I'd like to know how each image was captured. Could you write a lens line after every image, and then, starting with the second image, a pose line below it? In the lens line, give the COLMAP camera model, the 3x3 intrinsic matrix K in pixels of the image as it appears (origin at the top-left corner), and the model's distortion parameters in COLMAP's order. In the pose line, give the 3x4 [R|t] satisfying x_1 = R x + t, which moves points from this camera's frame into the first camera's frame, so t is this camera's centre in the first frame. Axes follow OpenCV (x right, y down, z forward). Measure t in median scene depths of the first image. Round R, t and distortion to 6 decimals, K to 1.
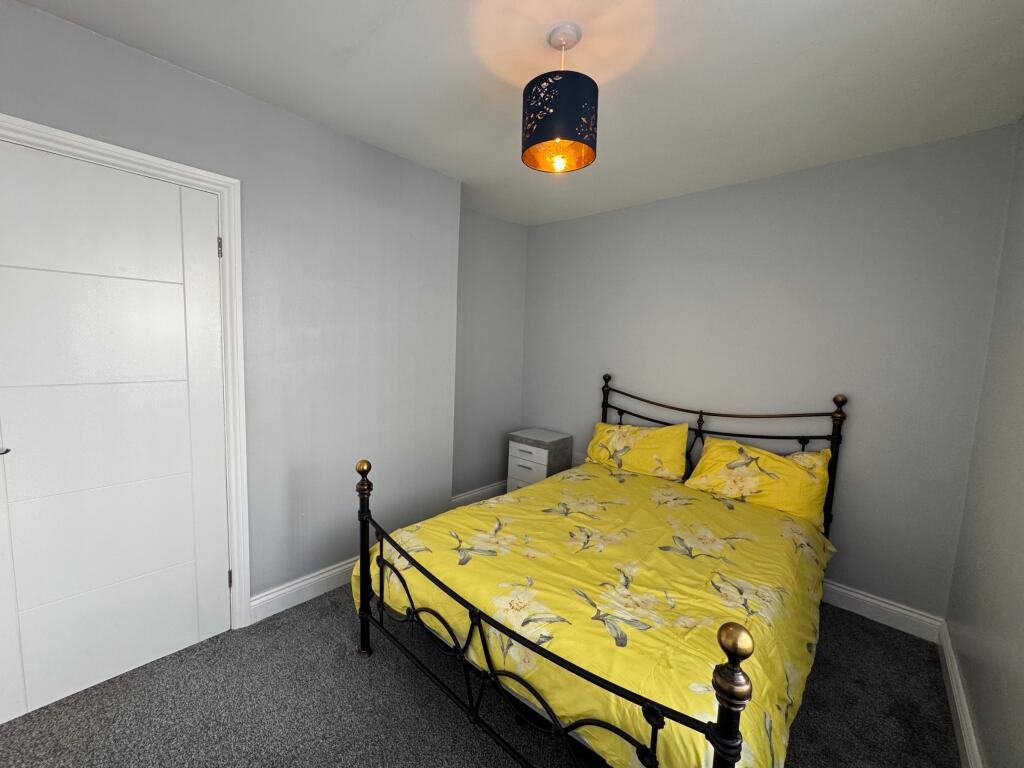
lens RADIAL K [[409.2, 0, 512.1], [0, 409.2, 382.3], [0, 0, 1]] dist [-0.004786, 0.000208]
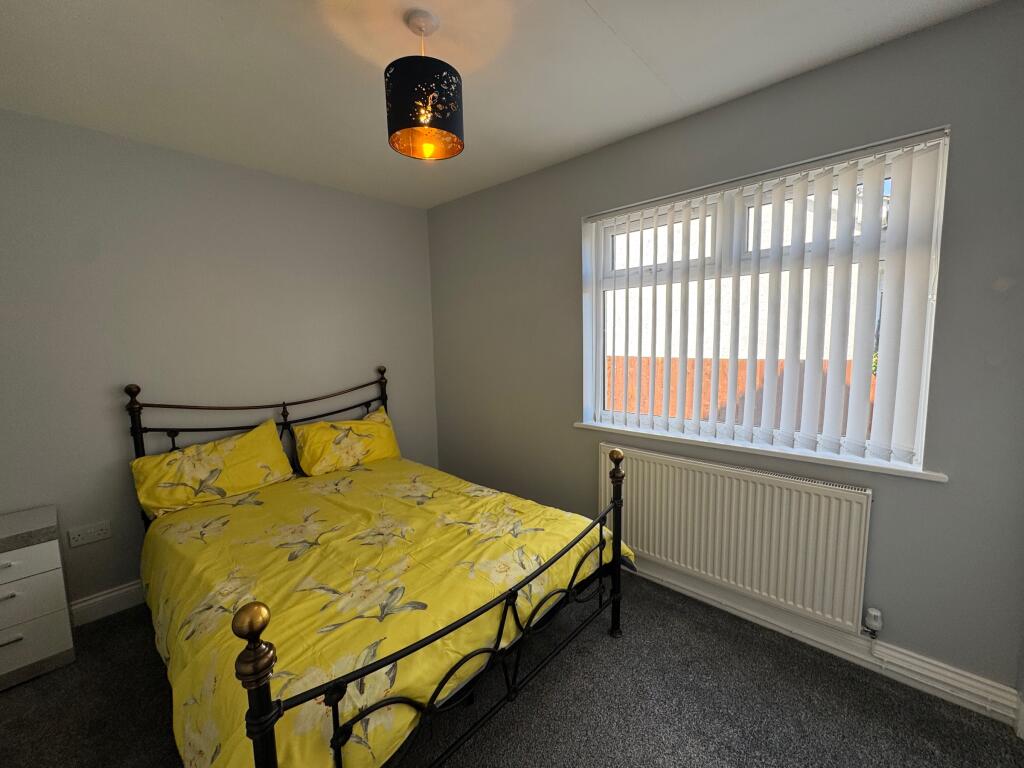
lens RADIAL K [[409.2, 0, 512.1], [0, 409.2, 382.3], [0, 0, 1]] dist [-0.004786, 0.000208]
pose [[0.011645, -0.145065, 0.989354, -0.604573], [0.122395, 0.982187, 0.142574, -0.062082], [-0.992413, 0.119432, 0.029193, 0.529172]]
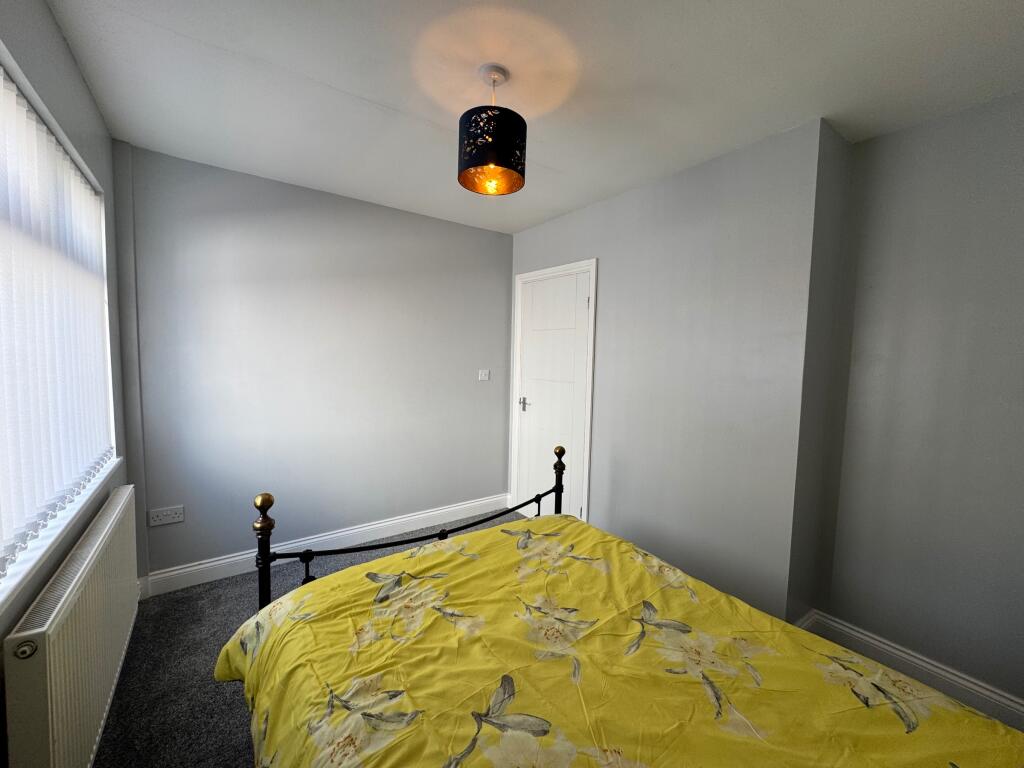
lens RADIAL K [[409.2, 0, 512.1], [0, 409.2, 382.3], [0, 0, 1]] dist [-0.004786, 0.000208]
pose [[-0.206481, 0.023680, -0.978164, 0.756559], [-0.129716, 0.990221, 0.051353, -0.048442], [0.969814, 0.137486, -0.201390, 0.857220]]
